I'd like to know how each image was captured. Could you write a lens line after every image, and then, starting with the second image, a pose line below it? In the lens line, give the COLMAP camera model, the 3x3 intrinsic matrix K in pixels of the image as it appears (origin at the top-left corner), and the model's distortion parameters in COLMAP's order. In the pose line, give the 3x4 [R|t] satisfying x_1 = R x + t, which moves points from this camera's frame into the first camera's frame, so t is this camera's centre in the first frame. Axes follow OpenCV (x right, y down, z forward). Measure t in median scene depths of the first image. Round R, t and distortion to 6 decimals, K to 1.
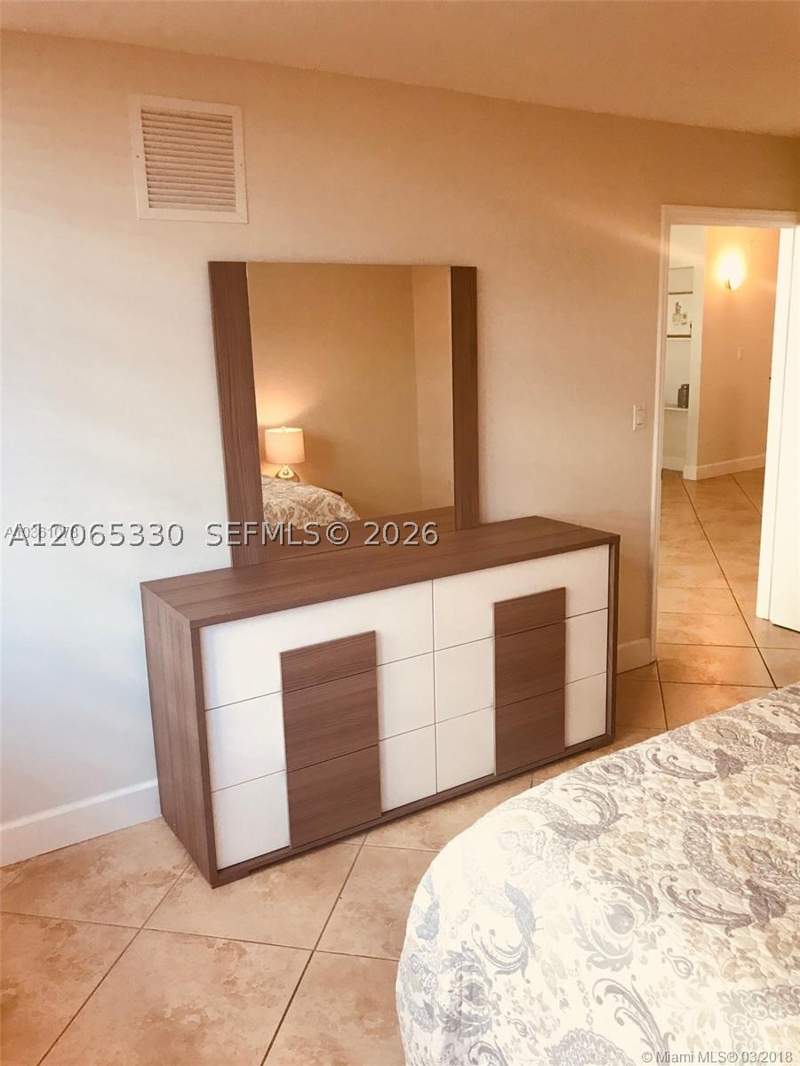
lens RADIAL K [[915.2, 0, 400.0], [0, 915.2, 533.0], [0, 0, 1]] dist [0.049176, -0.005961]
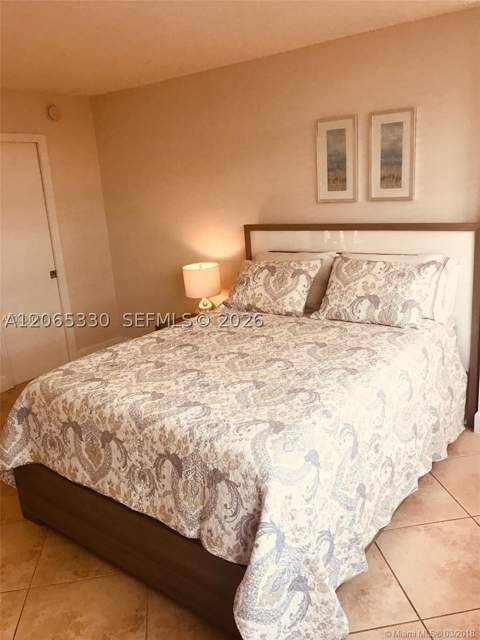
lens RADIAL K [[549.4, 0, 240.0], [0, 549.4, 320.0], [0, 0, 1]] dist [0.049176, -0.005961]
pose [[-0.382556, -0.171715, 0.907835, -0.821700], [0.289118, 0.910983, 0.294143, -0.264900], [-0.877531, 0.374998, -0.298856, 1.321698]]
